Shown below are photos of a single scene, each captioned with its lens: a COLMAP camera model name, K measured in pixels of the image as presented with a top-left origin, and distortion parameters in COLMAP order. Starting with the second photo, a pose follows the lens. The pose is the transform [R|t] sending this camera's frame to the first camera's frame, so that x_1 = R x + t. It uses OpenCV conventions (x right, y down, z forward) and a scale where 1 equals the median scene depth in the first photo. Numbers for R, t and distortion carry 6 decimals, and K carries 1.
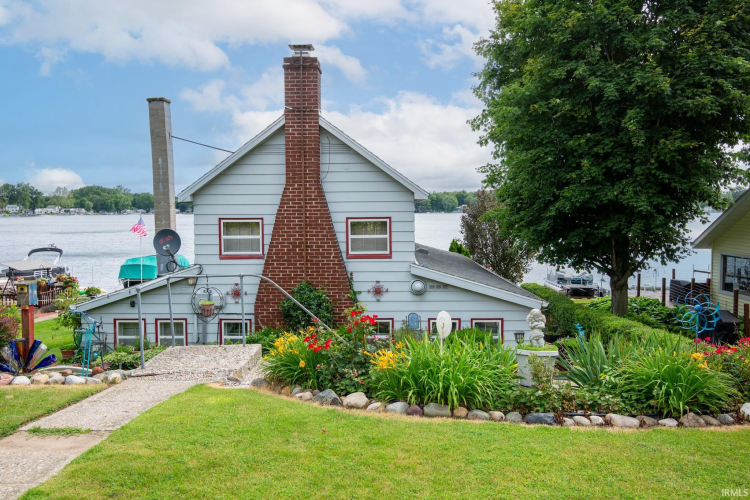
lens RADIAL K [[636.2, 0, 375.0], [0, 636.2, 250.0], [0, 0, 1]] dist [0.087241, 0.002776]
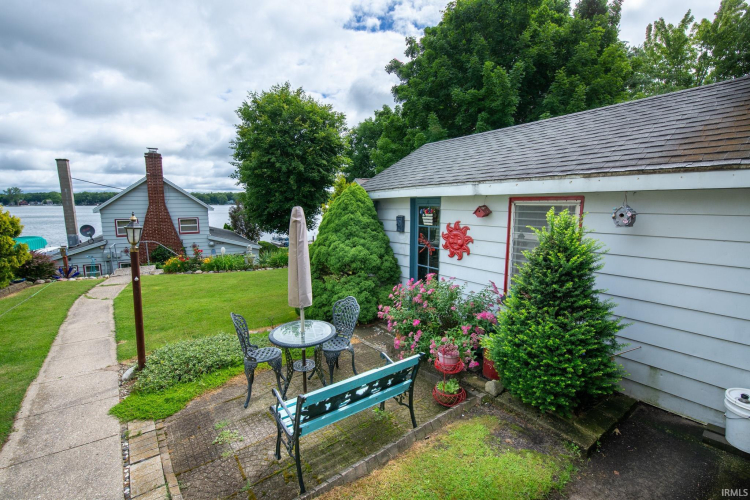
lens RADIAL K [[336.6, 0, 376.1], [0, 336.6, 242.5], [0, 0, 1]] dist [-0.000234, 0.000073]
pose [[0.856738, -0.058945, 0.512372, -0.057260], [0.031883, 0.997600, 0.061456, -0.010164], [-0.514765, -0.036316, 0.856562, -0.499377]]
